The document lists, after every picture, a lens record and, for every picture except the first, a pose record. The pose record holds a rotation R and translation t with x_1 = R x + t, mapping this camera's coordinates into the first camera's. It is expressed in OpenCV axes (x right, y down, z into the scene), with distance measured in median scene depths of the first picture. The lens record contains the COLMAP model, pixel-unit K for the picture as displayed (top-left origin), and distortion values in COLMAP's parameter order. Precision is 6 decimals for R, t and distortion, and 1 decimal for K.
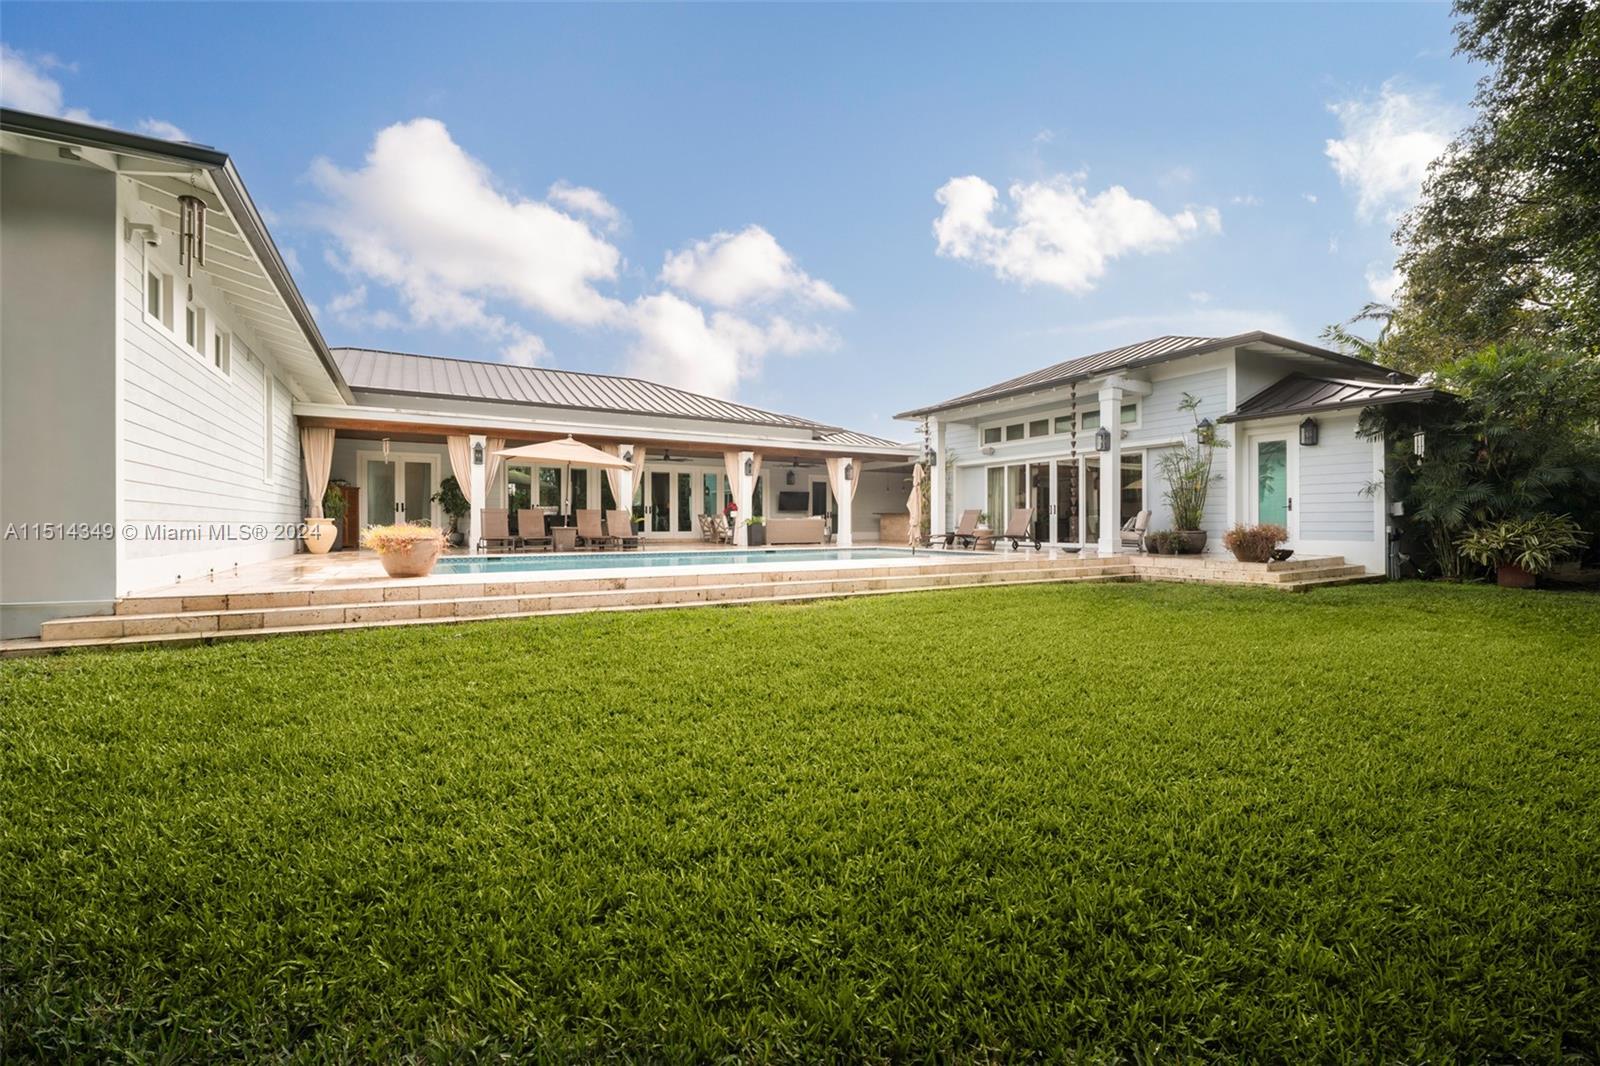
lens RADIAL K [[653.3, 0, 800.0], [0, 653.3, 533.0], [0, 0, 1]] dist [0.001488, -0.000009]
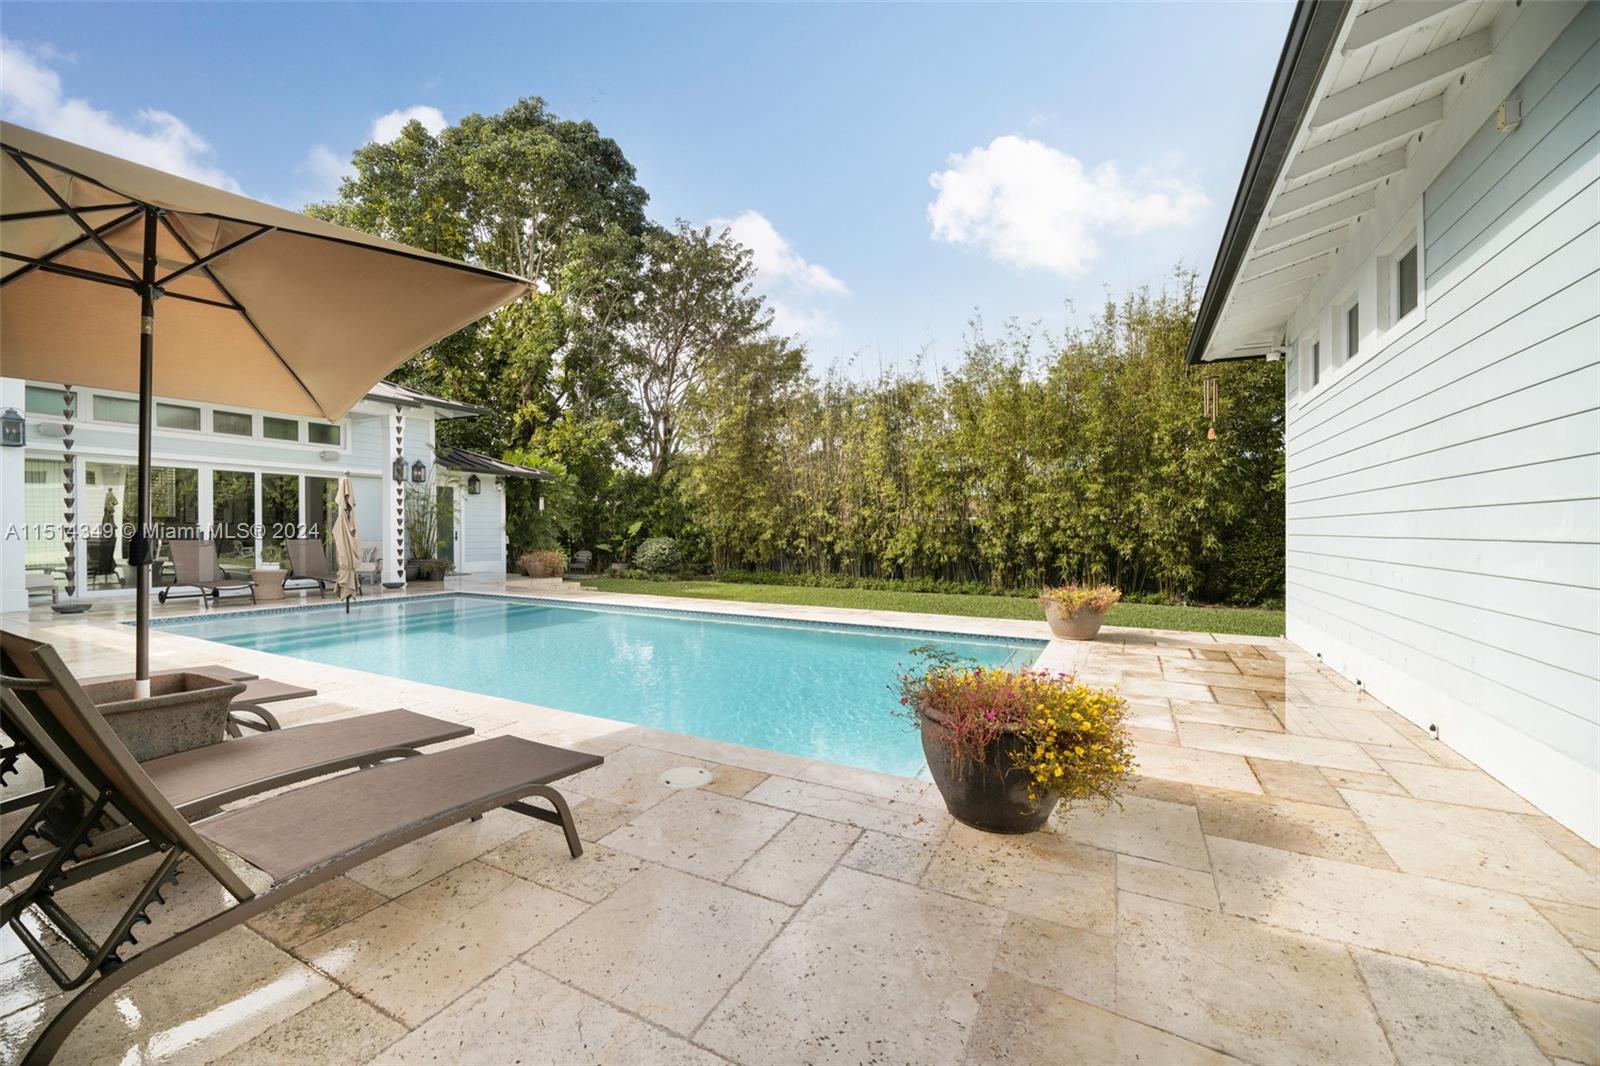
lens RADIAL K [[653.3, 0, 800.0], [0, 653.3, 533.0], [0, 0, 1]] dist [0.001488, -0.000009]
pose [[-0.548608, 0.001981, 0.836077, -0.529238], [0.012052, 0.999912, 0.005539, -0.033683], [-0.835993, 0.013115, -0.548584, 0.797215]]
